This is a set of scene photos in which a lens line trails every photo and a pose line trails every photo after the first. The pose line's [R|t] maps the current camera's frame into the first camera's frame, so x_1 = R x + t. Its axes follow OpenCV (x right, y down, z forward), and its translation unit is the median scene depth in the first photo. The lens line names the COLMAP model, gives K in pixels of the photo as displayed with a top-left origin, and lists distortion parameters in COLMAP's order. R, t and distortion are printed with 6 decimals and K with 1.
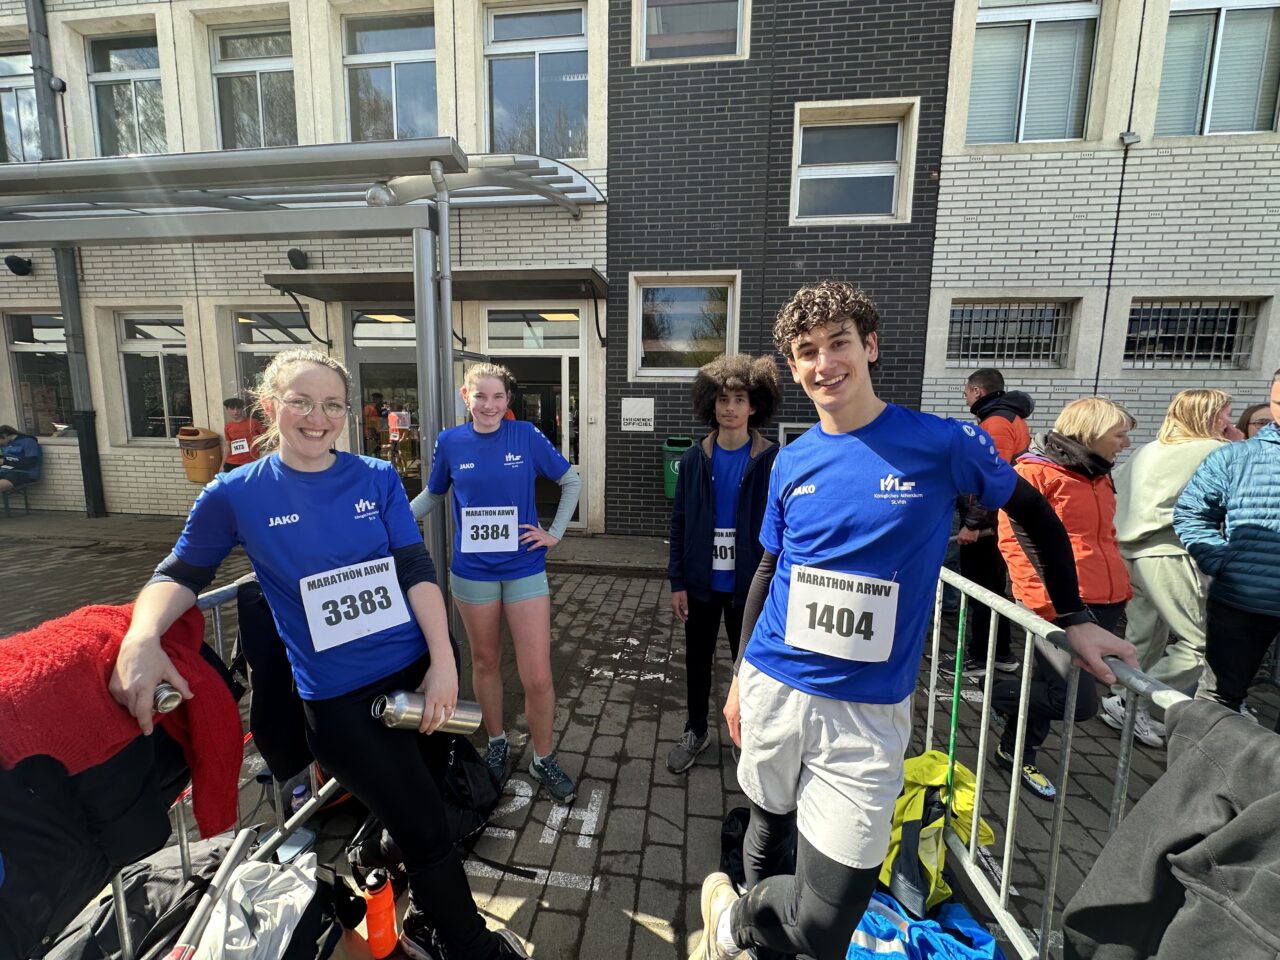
lens RADIAL K [[512.5, 0, 639.1], [0, 512.5, 480.4], [0, 0, 1]] dist [0.001502, 0.000171]
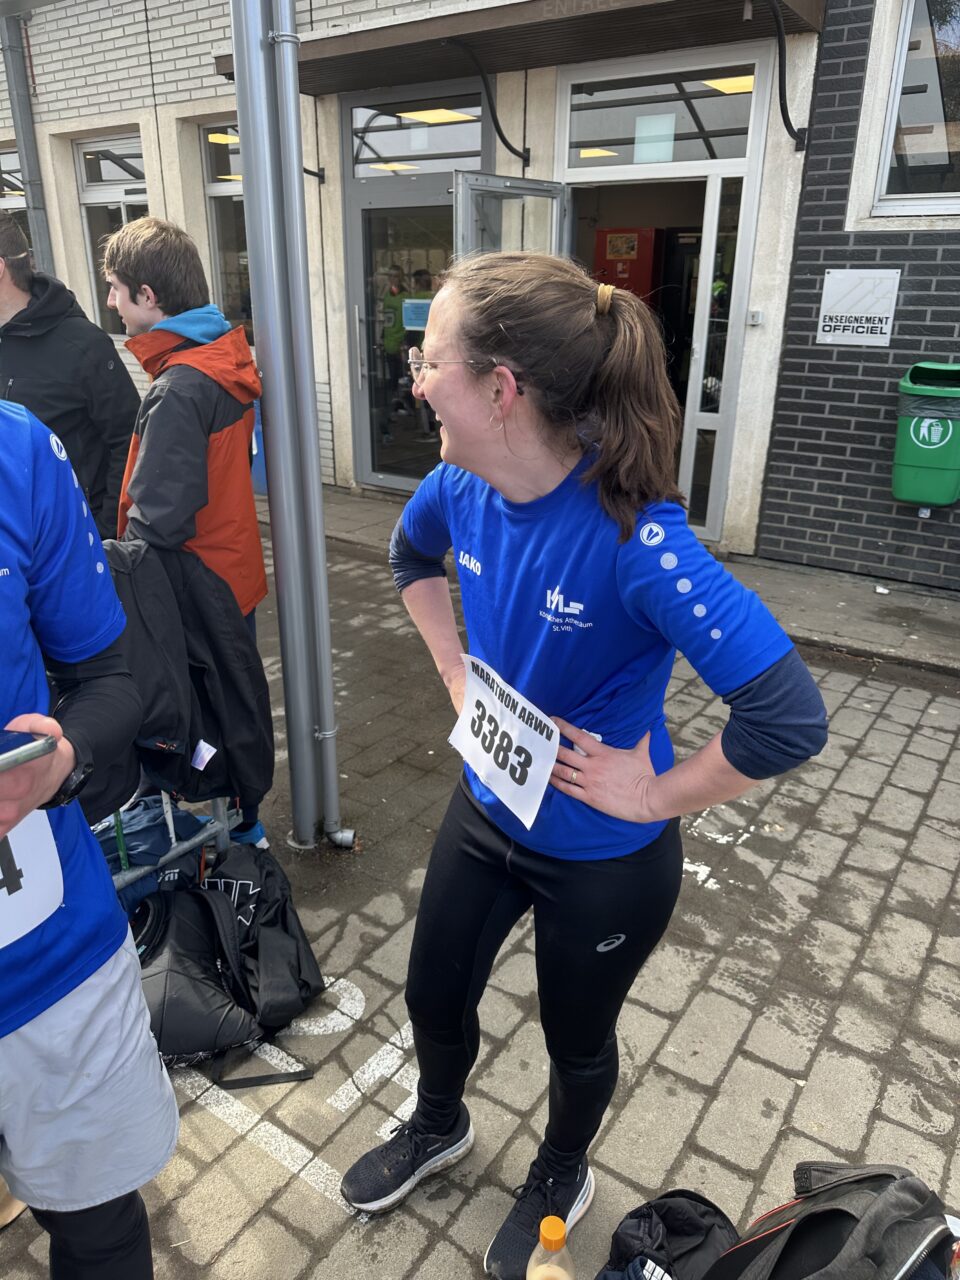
lens RADIAL K [[915.5, 0, 480.0], [0, 915.5, 640.5], [0, 0, 1]] dist [0.010277, -0.020203]
pose [[0.888073, 0.163035, -0.429822, 0.097682], [-0.058396, 0.967433, 0.246301, -0.023050], [0.455979, -0.193633, 0.868671, 0.078739]]
